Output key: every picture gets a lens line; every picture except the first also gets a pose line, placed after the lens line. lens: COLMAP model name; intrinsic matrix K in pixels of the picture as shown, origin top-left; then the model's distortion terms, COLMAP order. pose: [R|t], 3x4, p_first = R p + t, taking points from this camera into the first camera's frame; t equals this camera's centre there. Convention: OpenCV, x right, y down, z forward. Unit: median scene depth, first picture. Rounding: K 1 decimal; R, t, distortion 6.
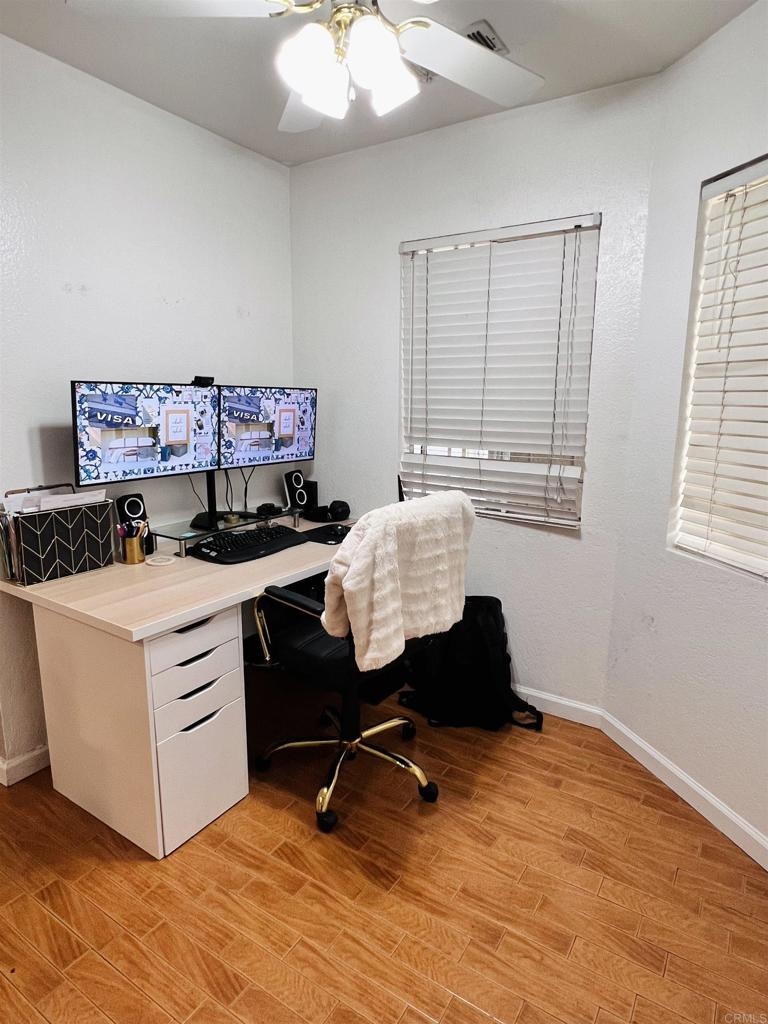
lens RADIAL K [[603.3, 0, 382.9], [0, 603.3, 510.5], [0, 0, 1]] dist [-0.002955, 0.001648]
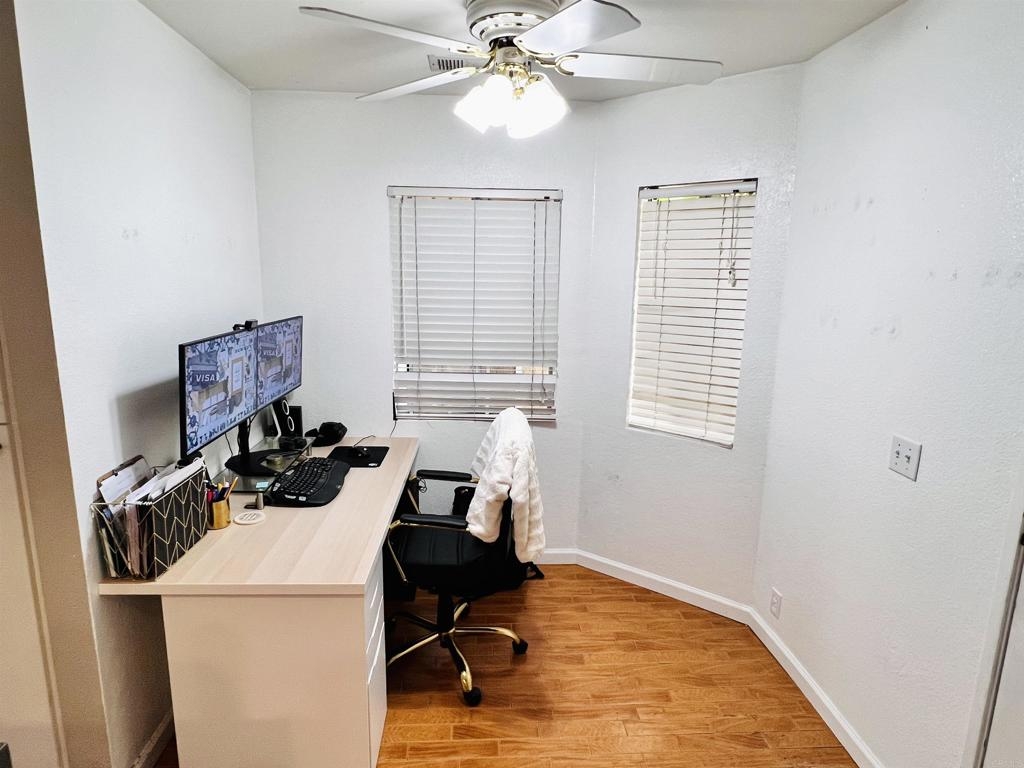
lens RADIAL K [[603.3, 0, 507.8], [0, 603.3, 386.9], [0, 0, 1]] dist [-0.002955, 0.001648]
pose [[0.805258, -0.109406, 0.582744, -0.620227], [0.102291, 0.993726, 0.045216, -0.134973], [-0.584035, 0.023199, 0.811397, -0.027191]]
